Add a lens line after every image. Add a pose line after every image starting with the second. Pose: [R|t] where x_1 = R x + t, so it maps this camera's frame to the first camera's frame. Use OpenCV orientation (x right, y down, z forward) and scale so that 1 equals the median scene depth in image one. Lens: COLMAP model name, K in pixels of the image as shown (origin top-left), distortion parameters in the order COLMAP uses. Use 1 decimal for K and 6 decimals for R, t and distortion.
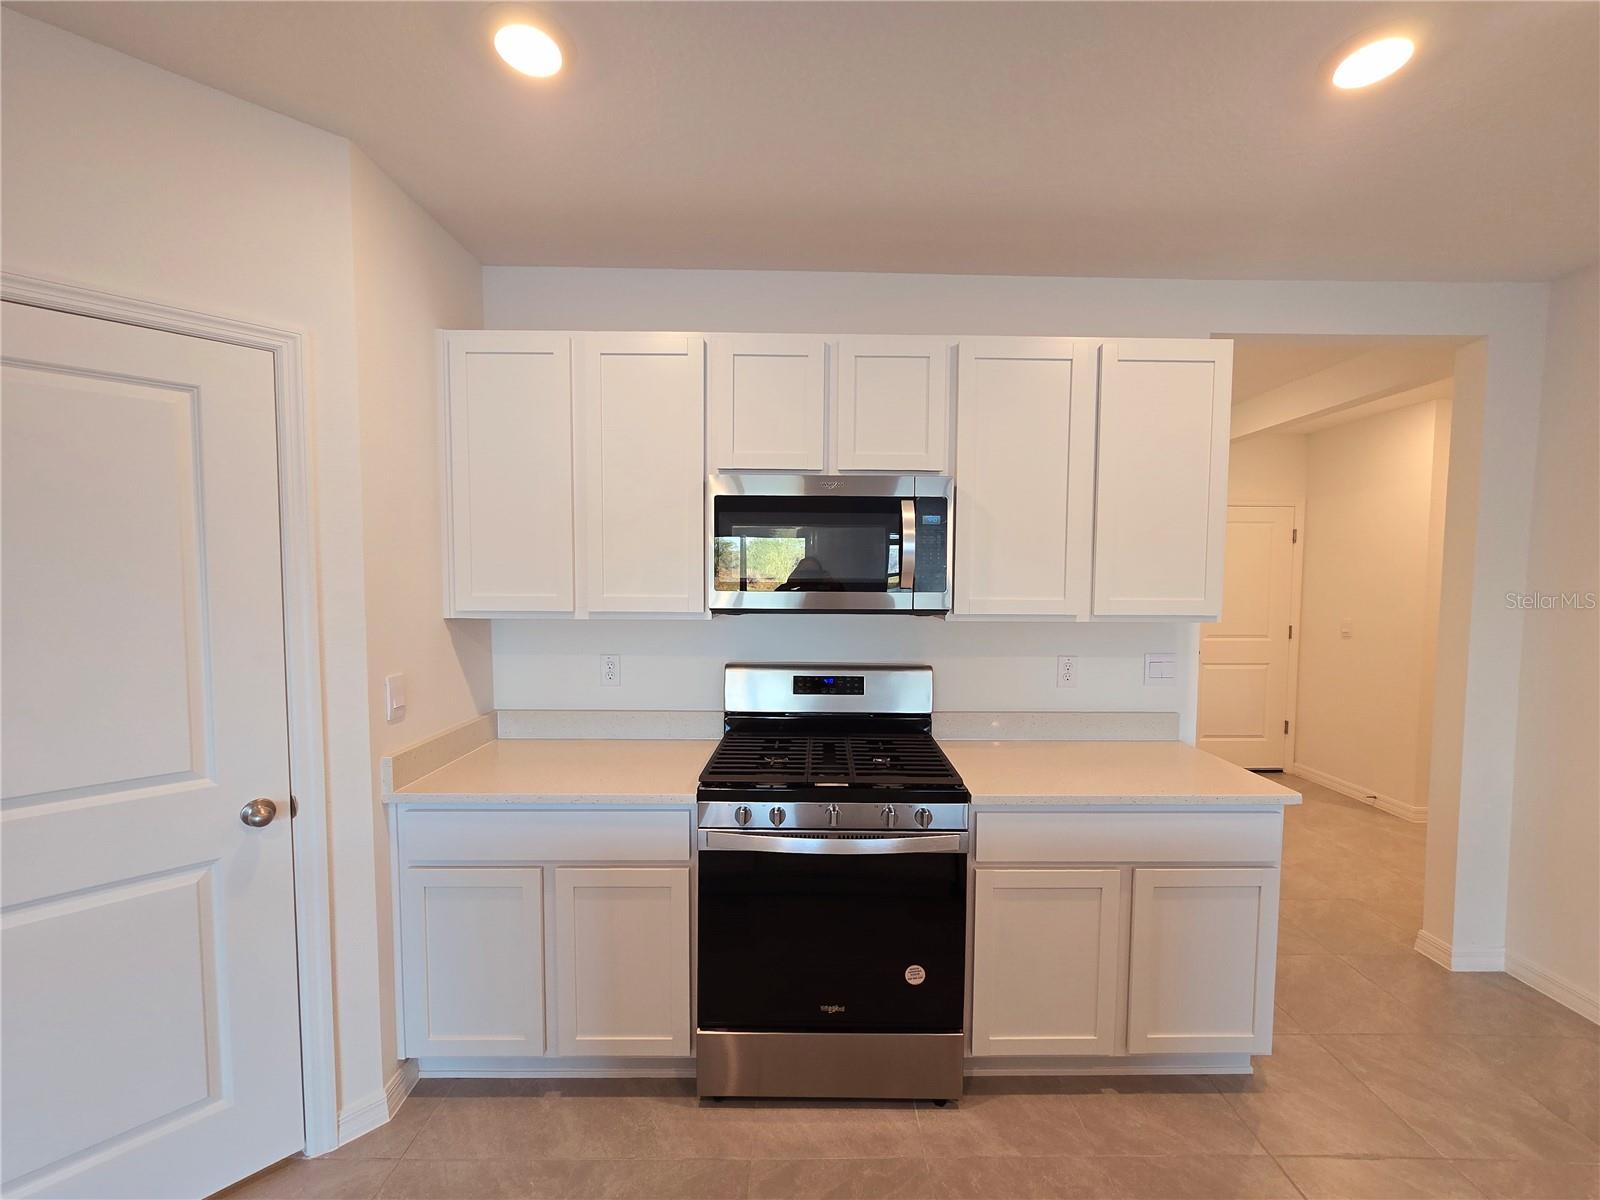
lens RADIAL K [[659.4, 0, 815.5], [0, 659.4, 611.4], [0, 0, 1]] dist [-0.006120, 0.002088]
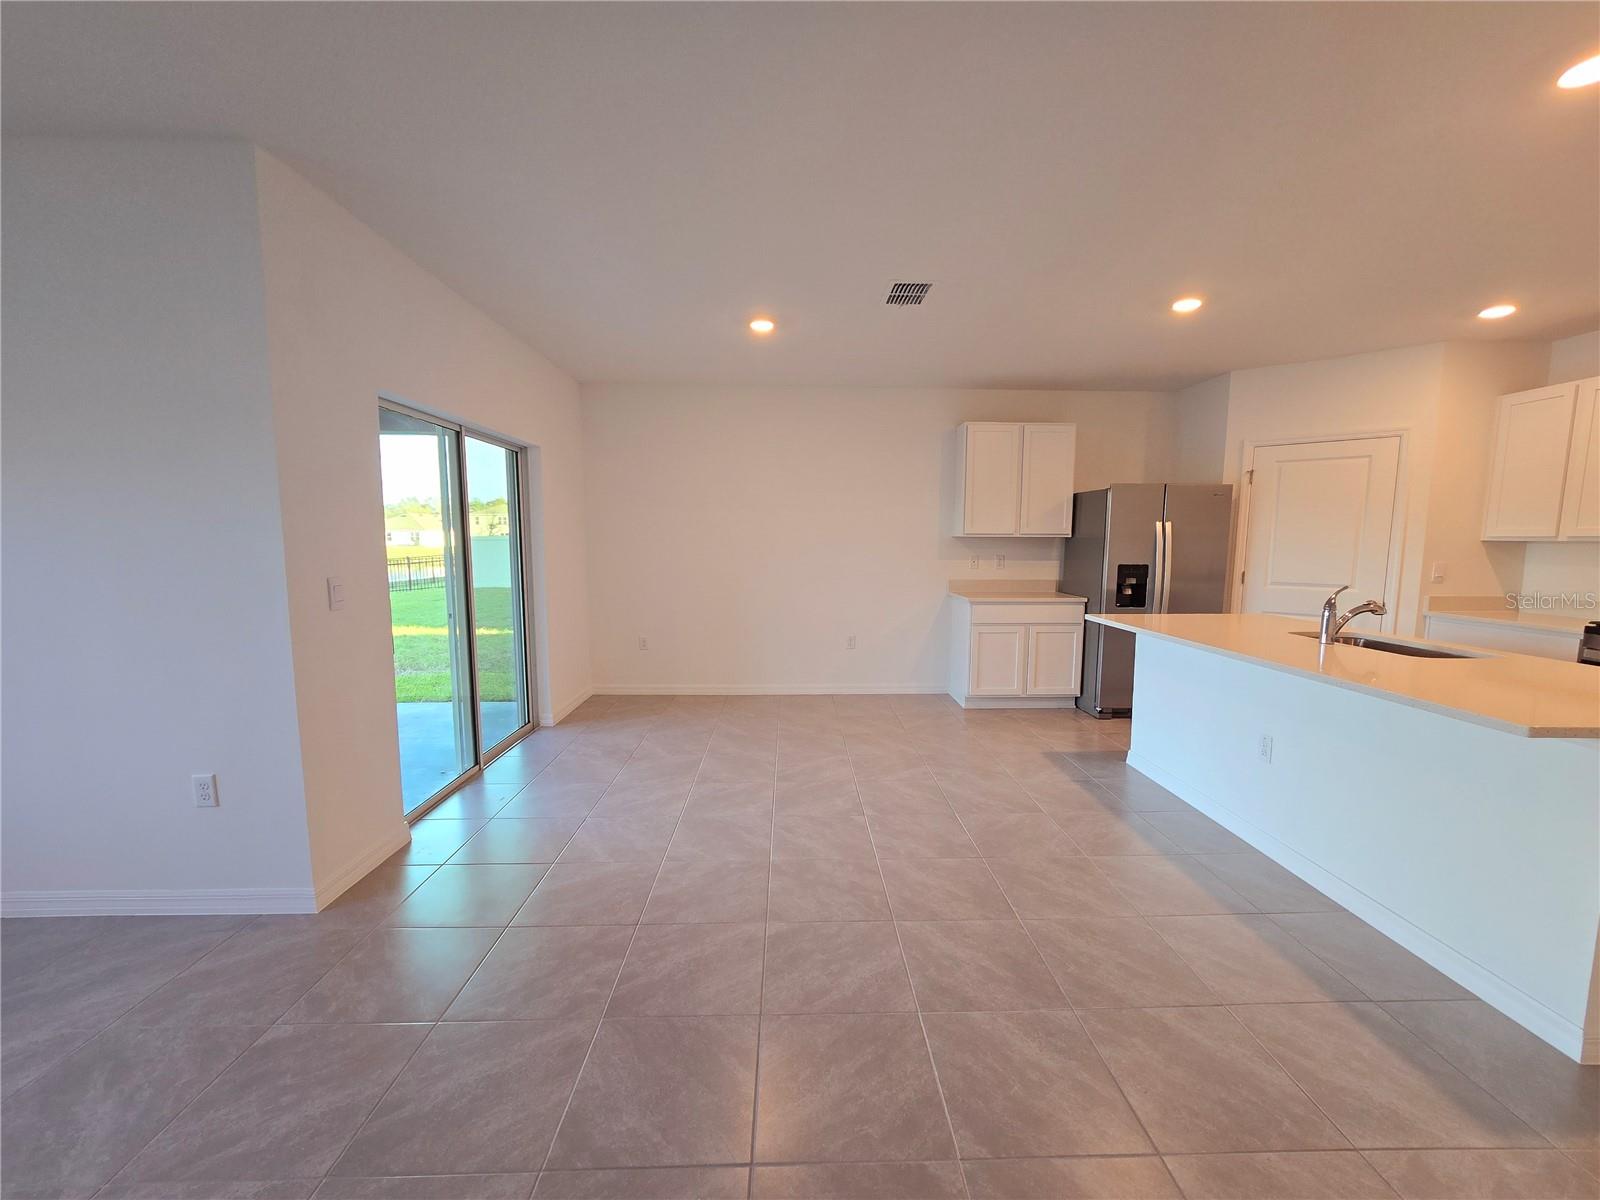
lens RADIAL K [[659.4, 0, 809.7], [0, 659.4, 613.7], [0, 0, 1]] dist [-0.006120, 0.002088]
pose [[0.021900, 0.108425, -0.993863, 1.478803], [-0.057184, 0.992610, 0.107028, 0.141924], [0.998123, 0.054489, 0.027938, -1.147549]]
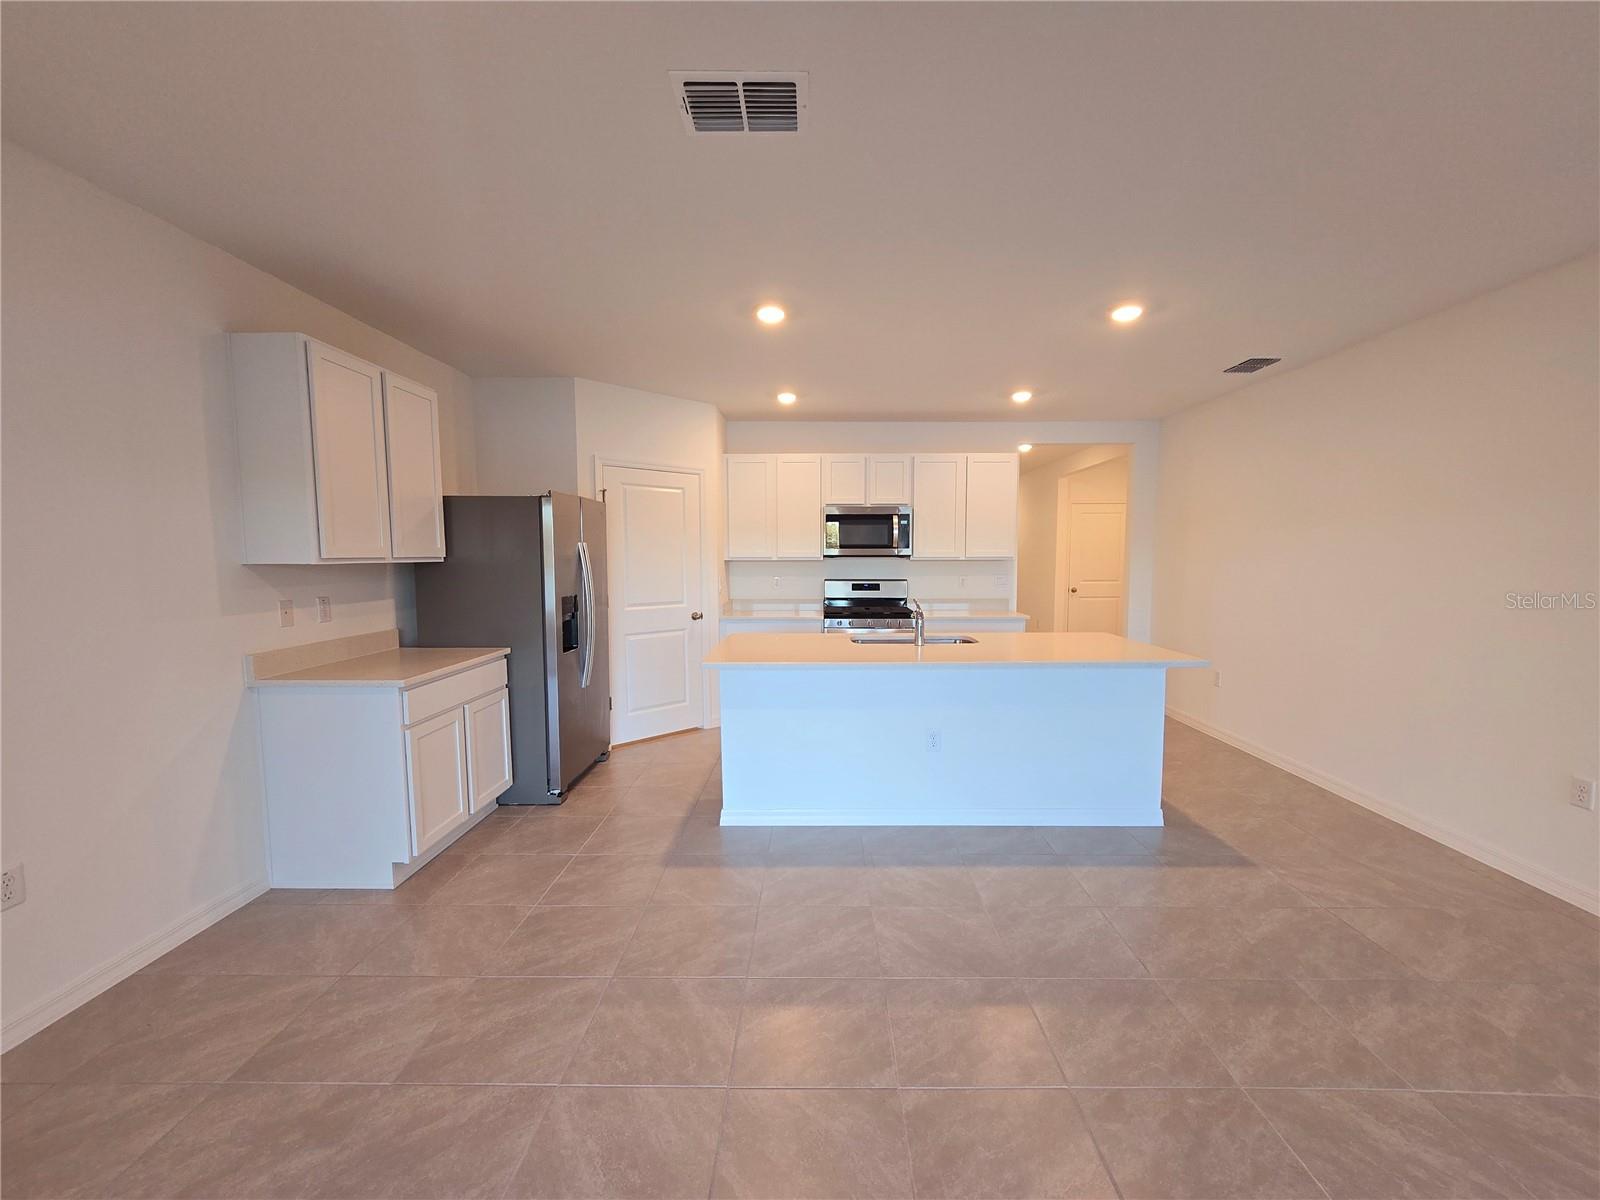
lens RADIAL K [[659.4, 0, 814.0], [0, 659.4, 617.0], [0, 0, 1]] dist [-0.006120, 0.002088]
pose [[0.999808, -0.007186, -0.018212, -0.153862], [0.007918, 0.999150, 0.040444, 0.143157], [0.017906, -0.040580, 0.999016, -1.778363]]
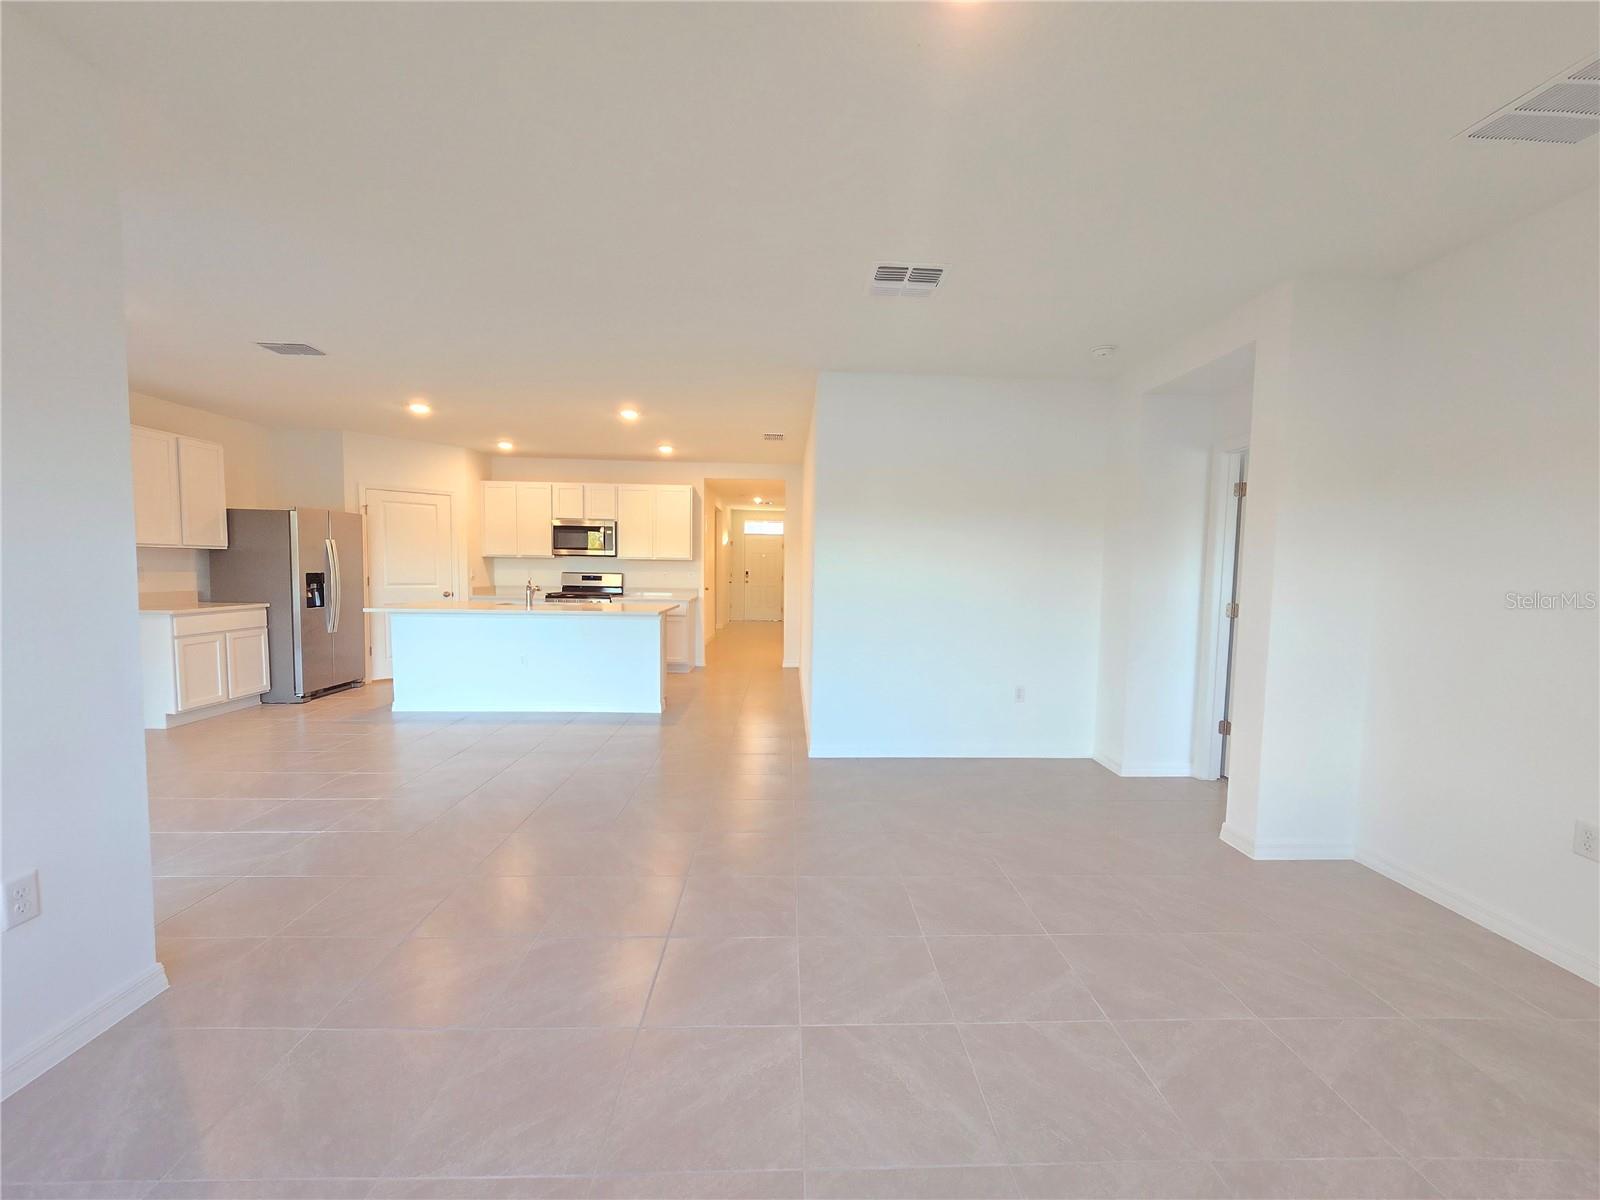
lens RADIAL K [[659.4, 0, 813.9], [0, 659.4, 617.1], [0, 0, 1]] dist [-0.006120, 0.002088]
pose [[0.999558, 0.007753, 0.028713, 1.284218], [-0.008422, 0.999694, 0.023238, 0.265113], [-0.028524, -0.023469, 0.999318, -2.954945]]
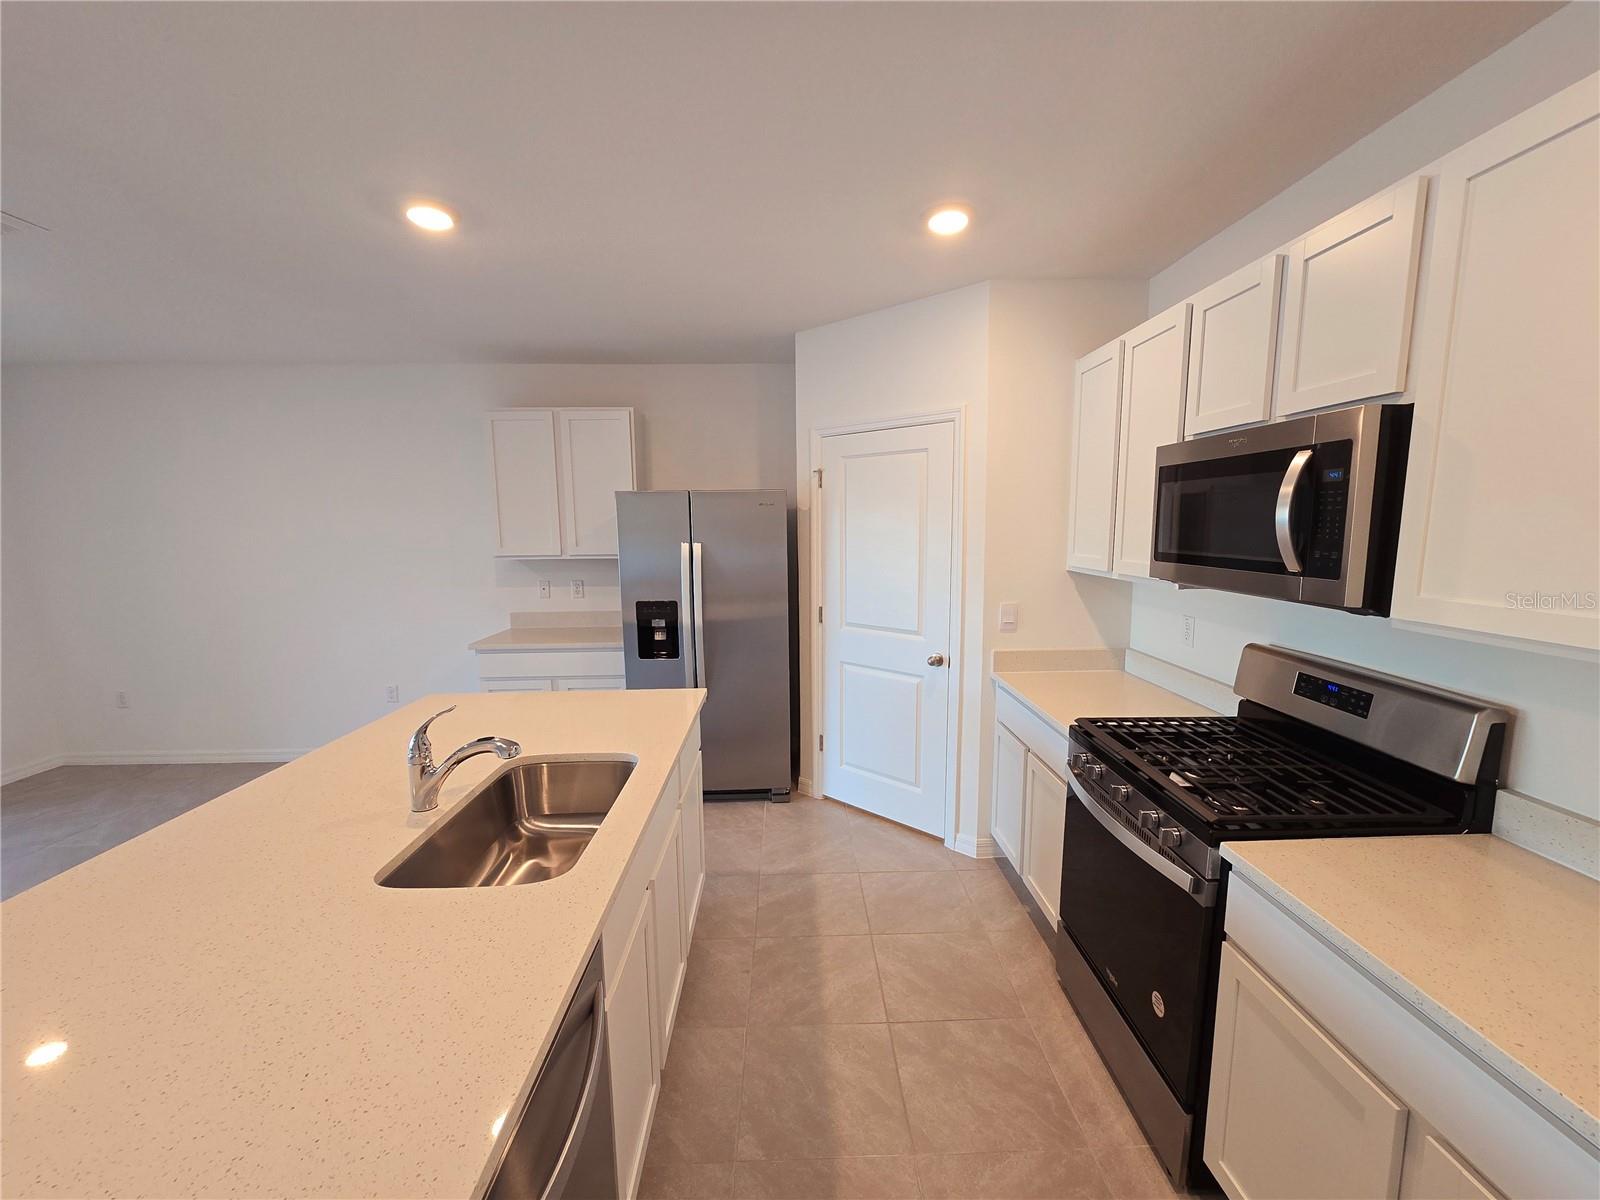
lens RADIAL K [[659.4, 0, 810.7], [0, 659.4, 611.9], [0, 0, 1]] dist [-0.006120, 0.002088]
pose [[0.019870, 0.129510, -0.991379, 0.862787], [-0.043322, 0.990755, 0.128560, -0.060446], [0.998864, 0.040394, 0.025297, 0.441230]]
